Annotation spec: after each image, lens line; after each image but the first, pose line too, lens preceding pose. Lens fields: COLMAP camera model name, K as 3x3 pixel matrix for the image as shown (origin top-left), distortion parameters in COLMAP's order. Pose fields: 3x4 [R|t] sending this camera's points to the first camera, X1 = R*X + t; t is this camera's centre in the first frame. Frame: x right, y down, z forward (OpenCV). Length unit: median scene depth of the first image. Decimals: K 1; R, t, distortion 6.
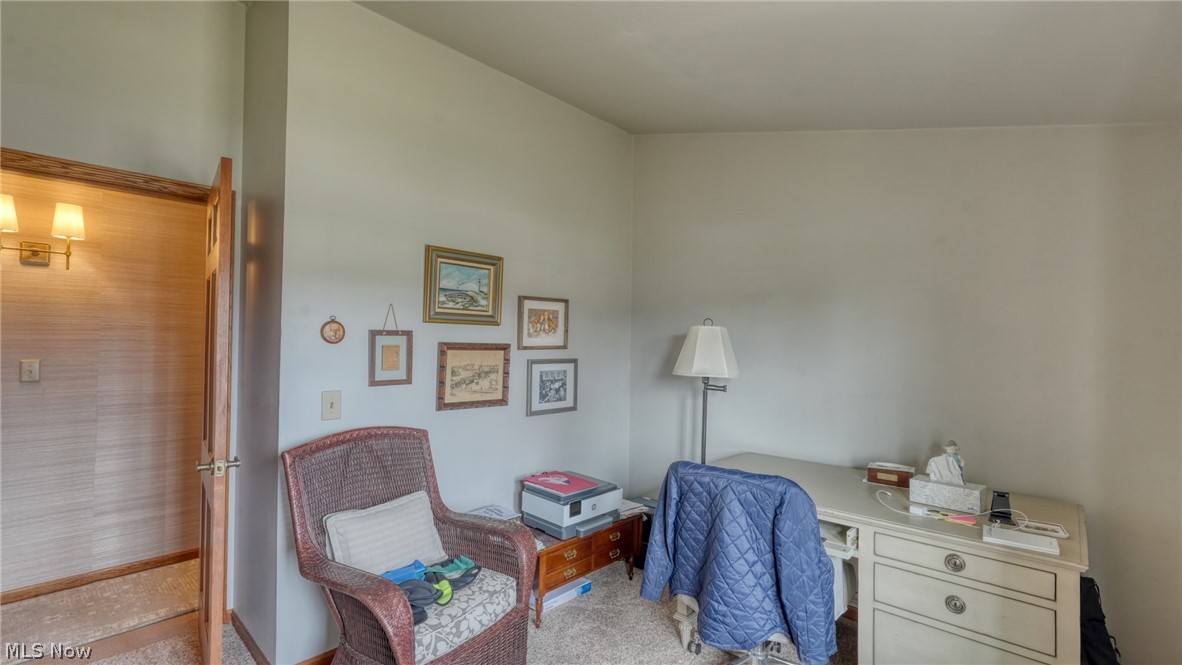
lens RADIAL K [[517.0, 0, 586.6], [0, 517.0, 334.8], [0, 0, 1]] dist [-0.009211, 0.002011]
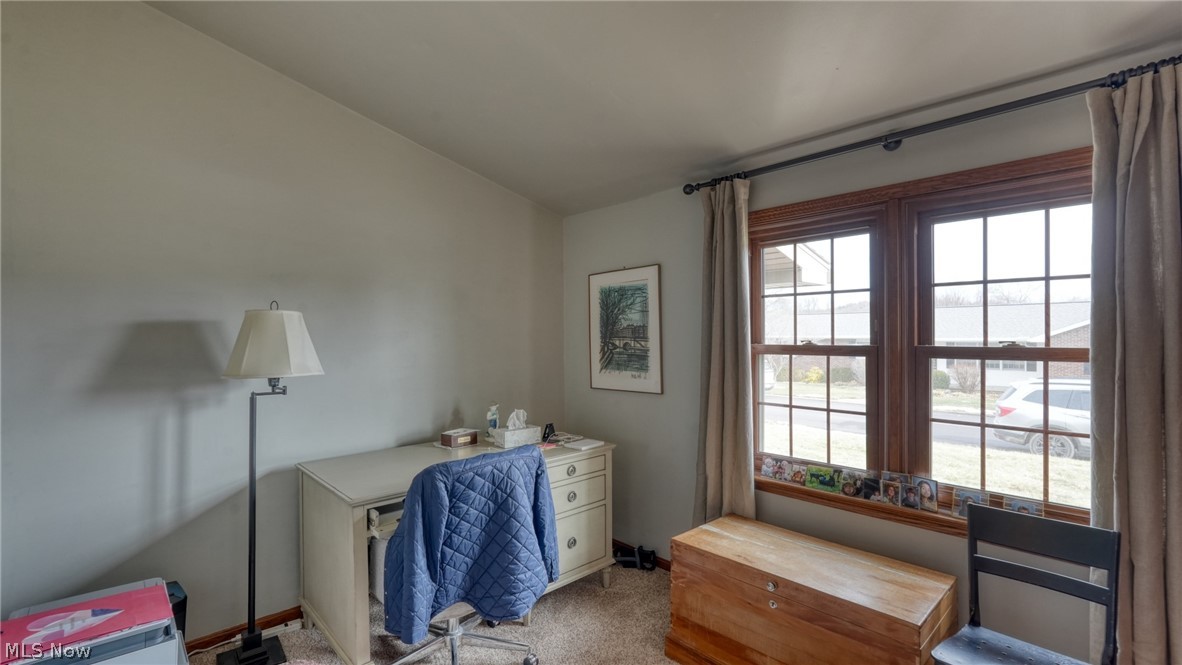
lens RADIAL K [[517.0, 0, 586.8], [0, 517.0, 335.2], [0, 0, 1]] dist [-0.009211, 0.002011]
pose [[0.053815, -0.012083, 0.998478, -0.763899], [-0.013547, 0.999826, 0.012829, 0.004936], [-0.998459, -0.014217, 0.053642, 0.767804]]
